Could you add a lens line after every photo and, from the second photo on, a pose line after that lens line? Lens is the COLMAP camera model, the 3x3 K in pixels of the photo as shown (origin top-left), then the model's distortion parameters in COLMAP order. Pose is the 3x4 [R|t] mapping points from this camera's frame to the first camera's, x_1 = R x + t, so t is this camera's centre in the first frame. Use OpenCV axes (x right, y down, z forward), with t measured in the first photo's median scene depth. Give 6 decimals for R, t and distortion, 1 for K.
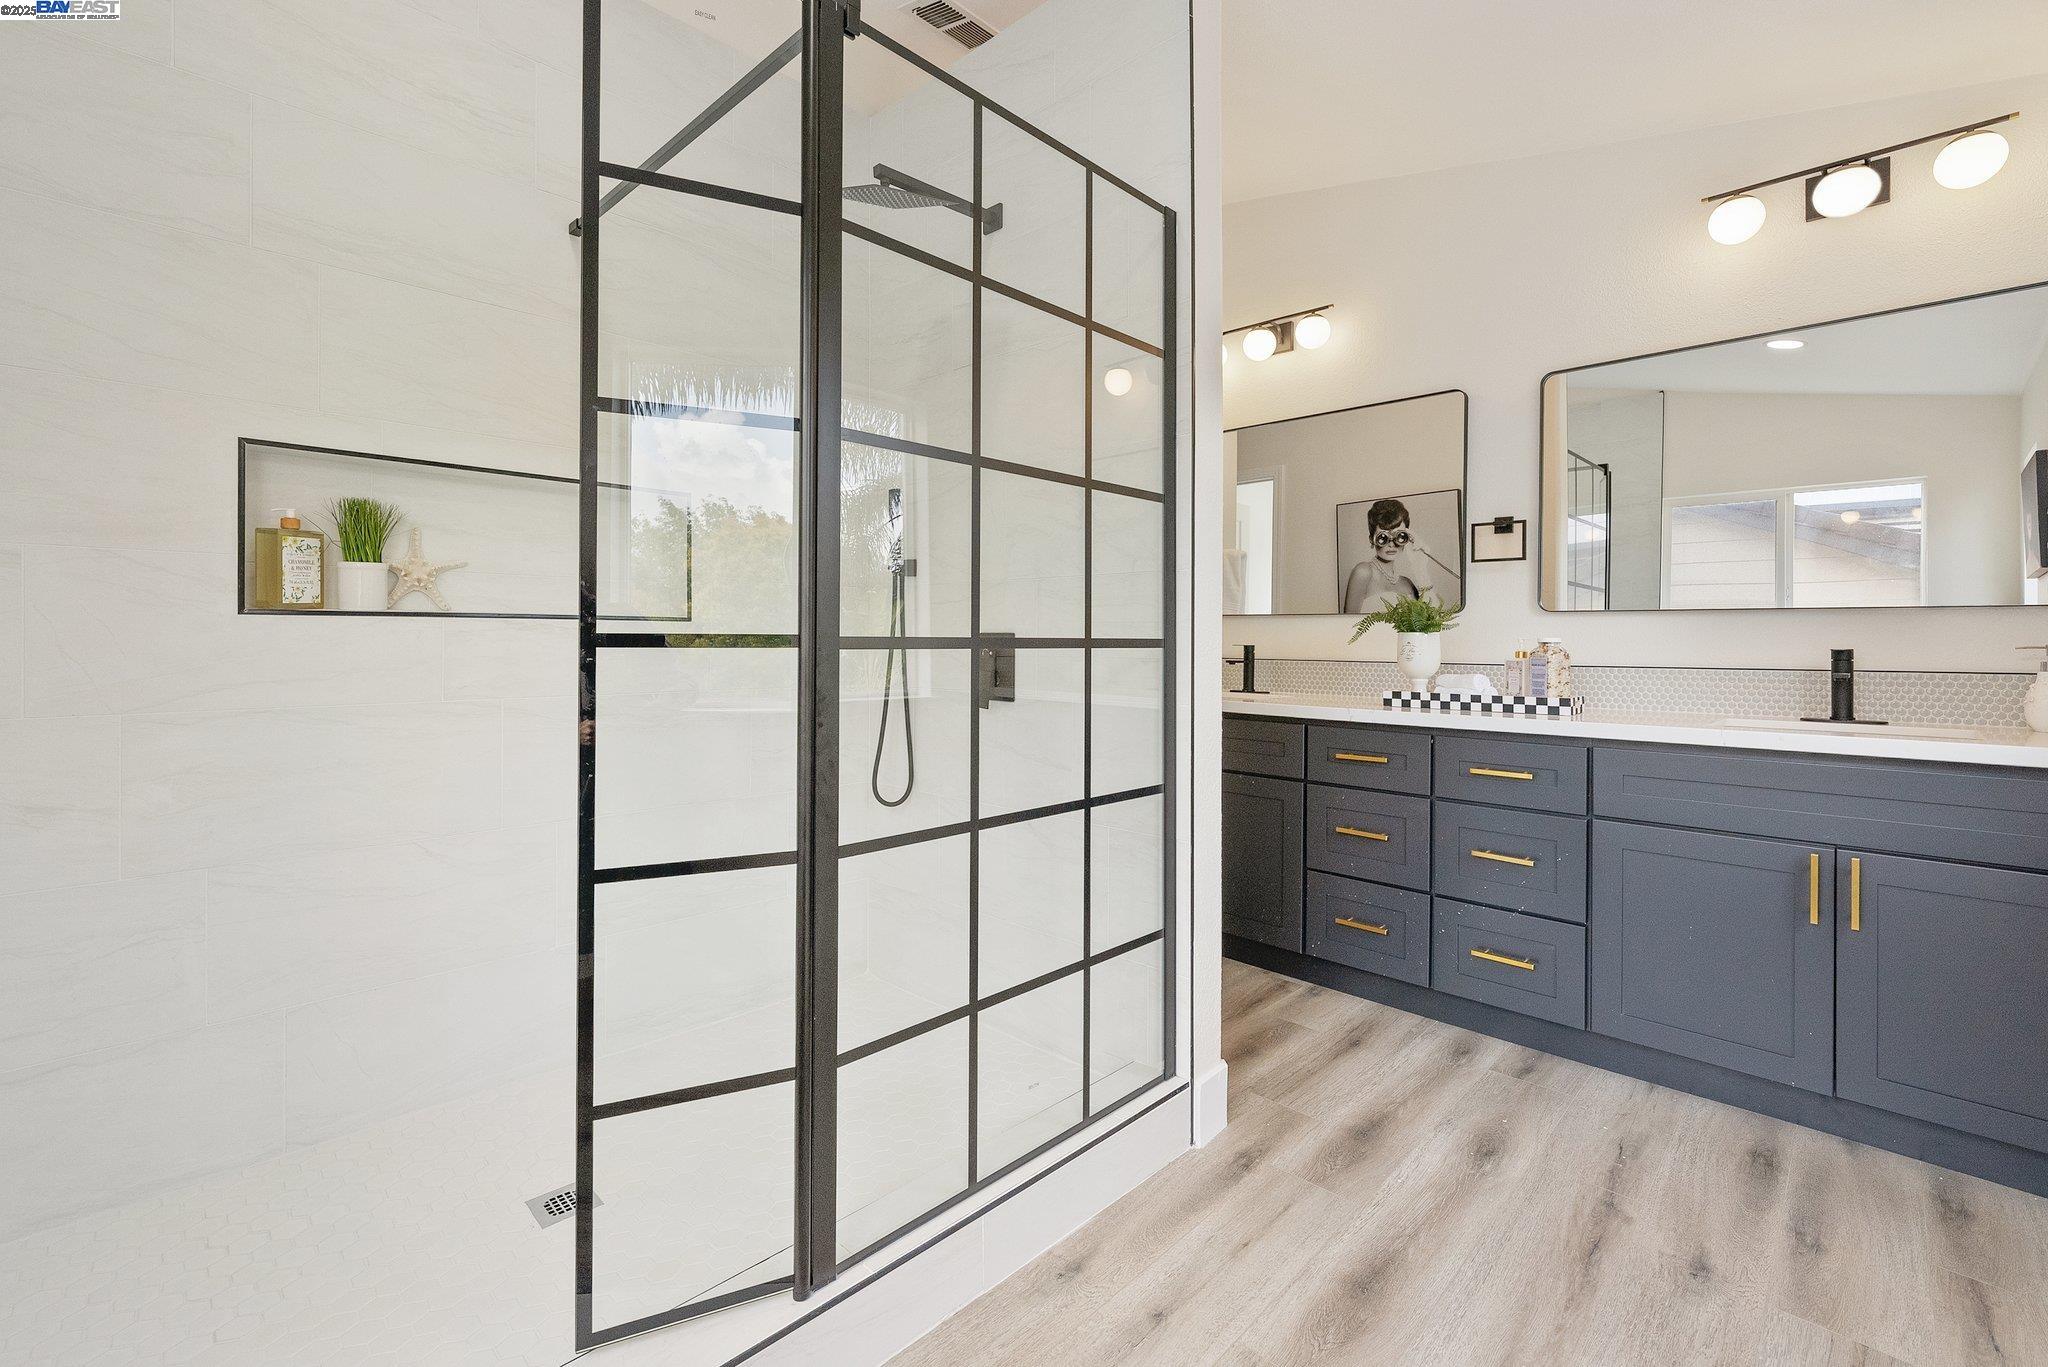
lens RADIAL K [[889.9, 0, 1026.6], [0, 889.9, 636.2], [0, 0, 1]] dist [0.000055, -0.000974]
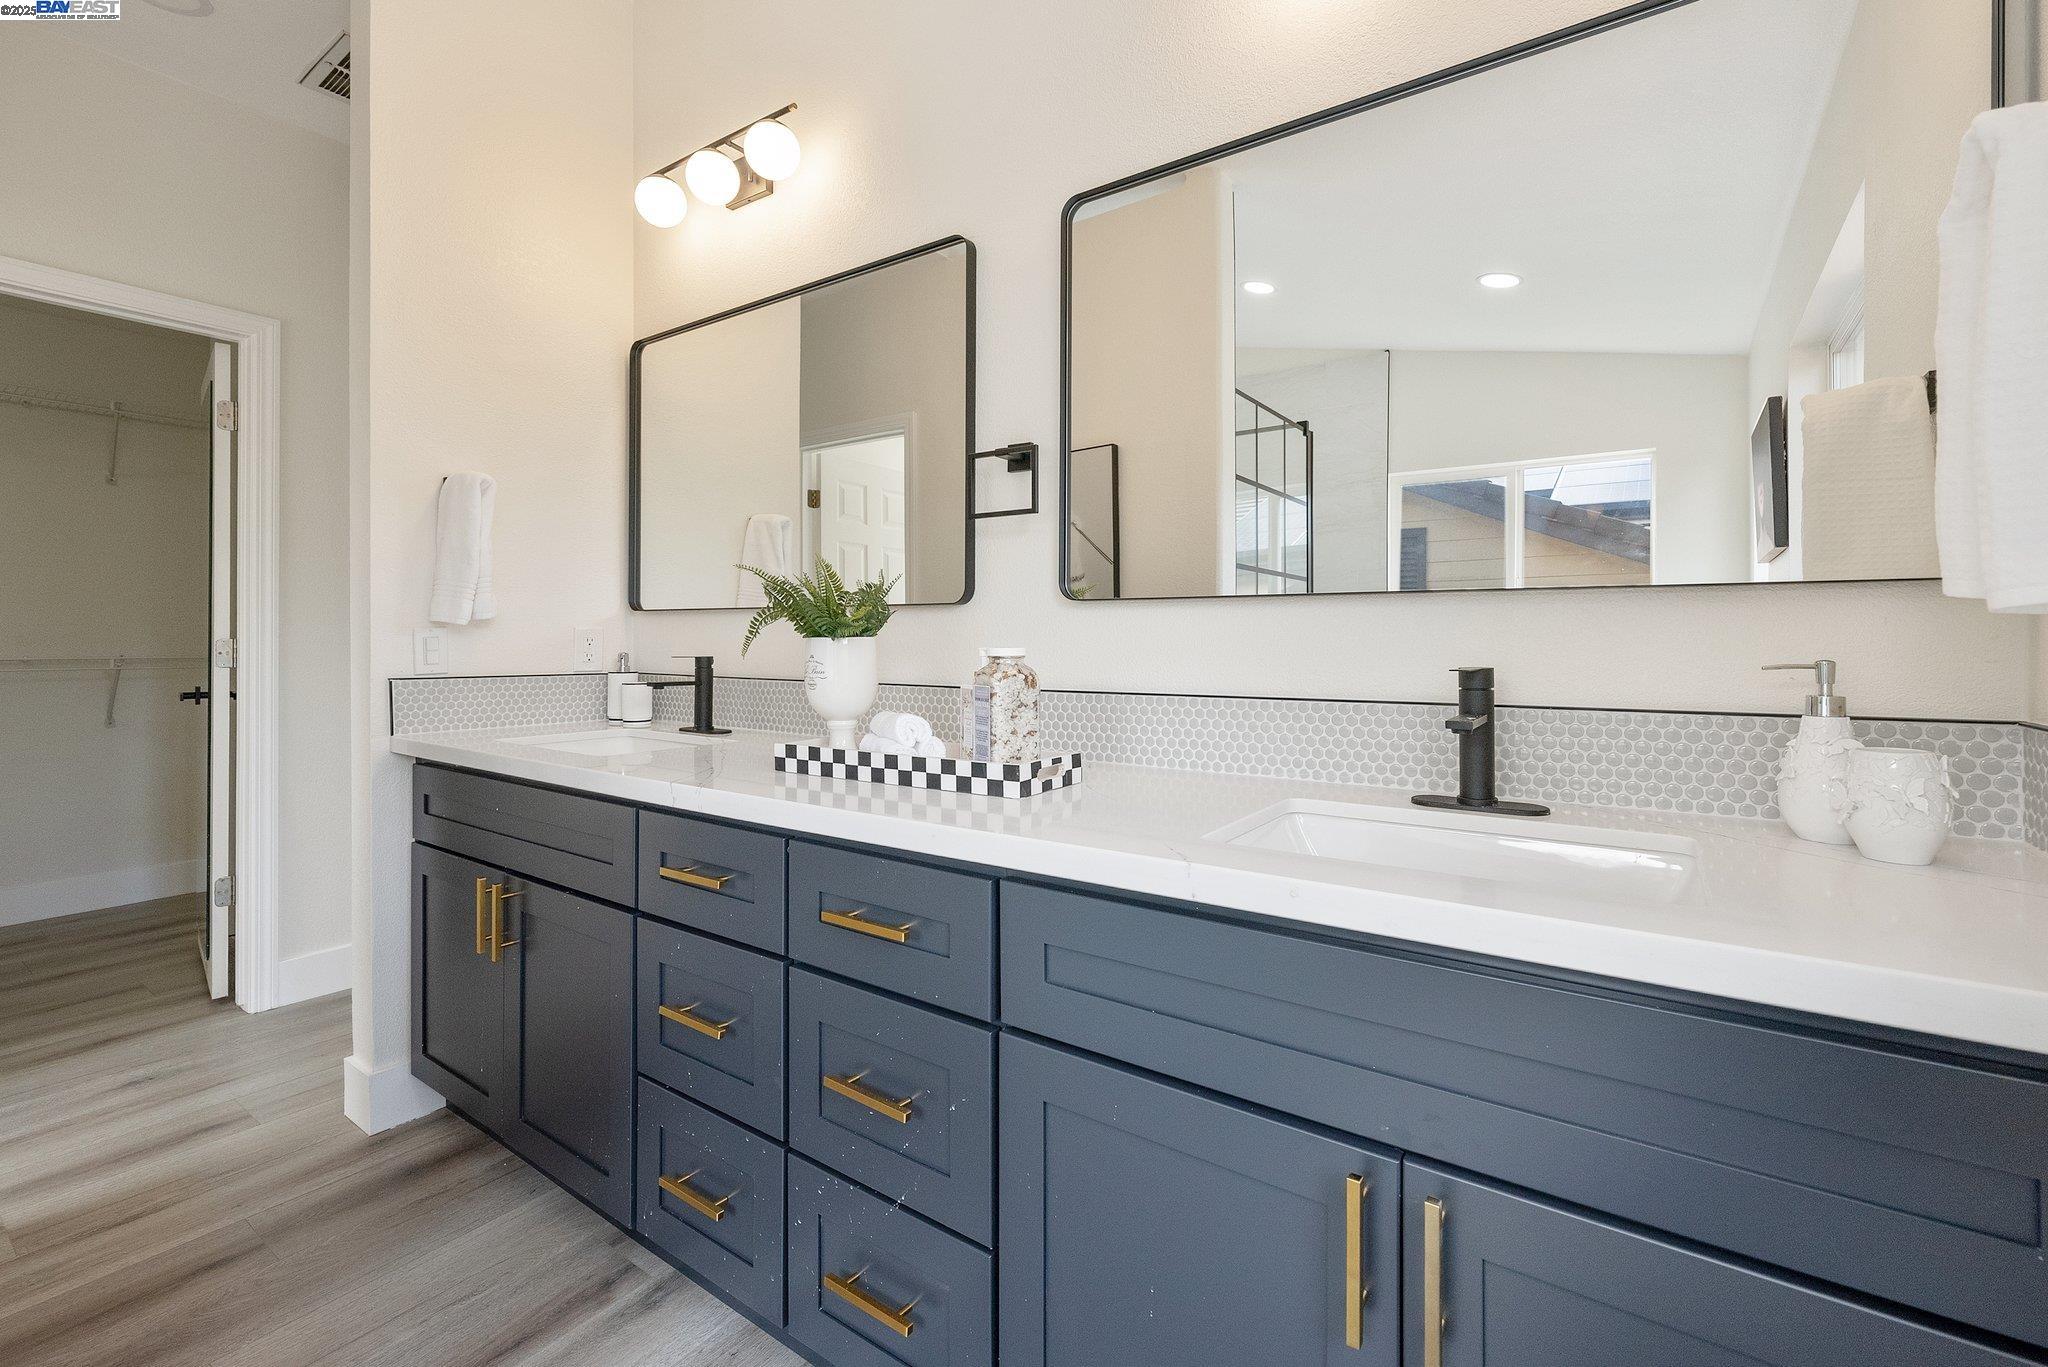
lens RADIAL K [[889.9, 0, 1026.6], [0, 889.9, 636.2], [0, 0, 1]] dist [0.000055, -0.000974]
pose [[0.986565, -0.005358, 0.163284, 0.461039], [0.005072, 0.999985, 0.002168, -0.005391], [-0.163293, -0.001311, 0.986577, 0.424862]]
